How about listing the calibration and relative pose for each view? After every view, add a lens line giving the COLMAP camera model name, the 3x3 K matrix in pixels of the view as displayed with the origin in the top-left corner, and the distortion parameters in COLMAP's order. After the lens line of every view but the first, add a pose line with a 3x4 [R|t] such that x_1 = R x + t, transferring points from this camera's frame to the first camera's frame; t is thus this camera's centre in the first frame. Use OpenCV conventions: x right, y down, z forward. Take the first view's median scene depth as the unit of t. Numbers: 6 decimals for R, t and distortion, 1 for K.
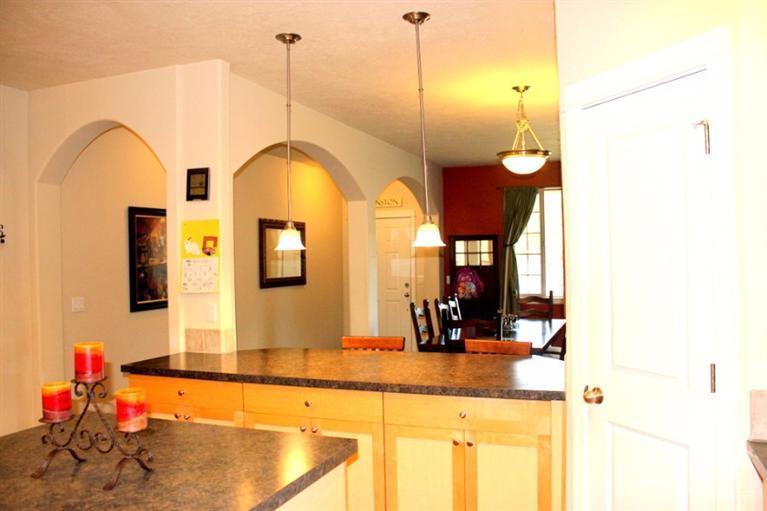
lens RADIAL K [[643.8, 0, 383.5], [0, 643.8, 255.5], [0, 0, 1]] dist [-0.159912, 0.147721]
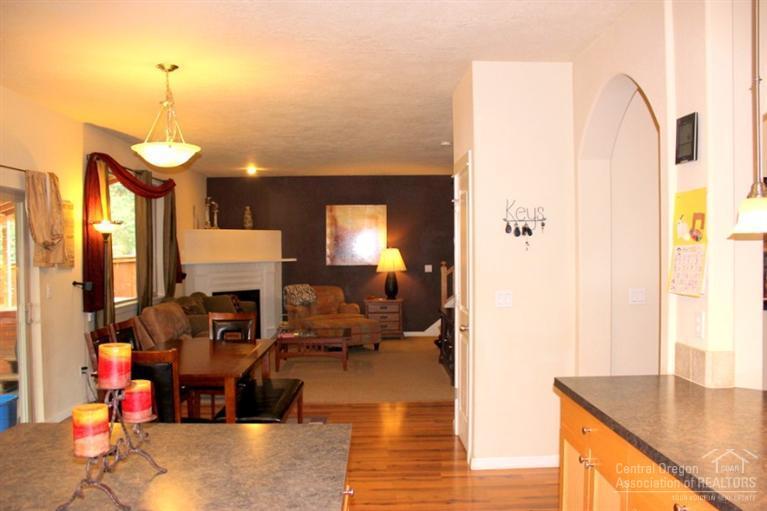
lens RADIAL K [[643.8, 0, 383.5], [0, 643.8, 255.5], [0, 0, 1]] dist [-0.159912, 0.147721]
pose [[0.372962, 0.024444, -0.927525, 0.221380], [0.008064, 0.999530, 0.029584, -0.007236], [0.927812, -0.018513, 0.372589, 0.436037]]
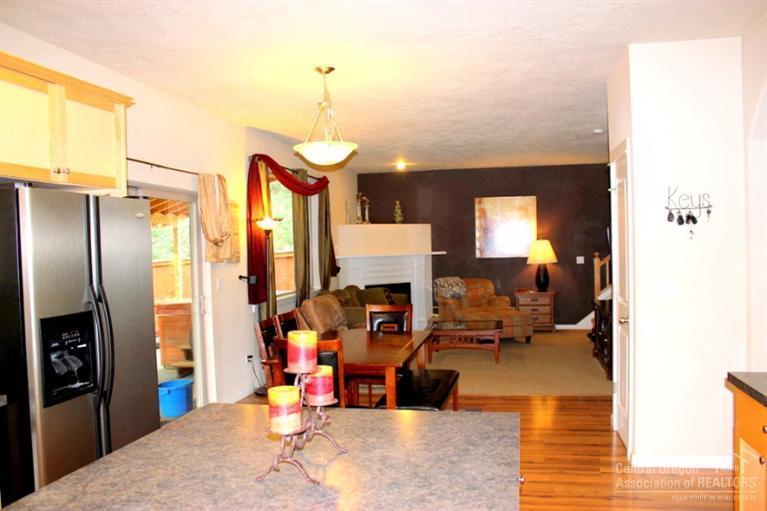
lens RADIAL K [[643.8, 0, 383.5], [0, 643.8, 255.5], [0, 0, 1]] dist [-0.159912, 0.147721]
pose [[0.158448, 0.031077, -0.986878, 0.227587], [0.028561, 0.998942, 0.036043, -0.006477], [0.986954, -0.033897, 0.157393, 0.413443]]
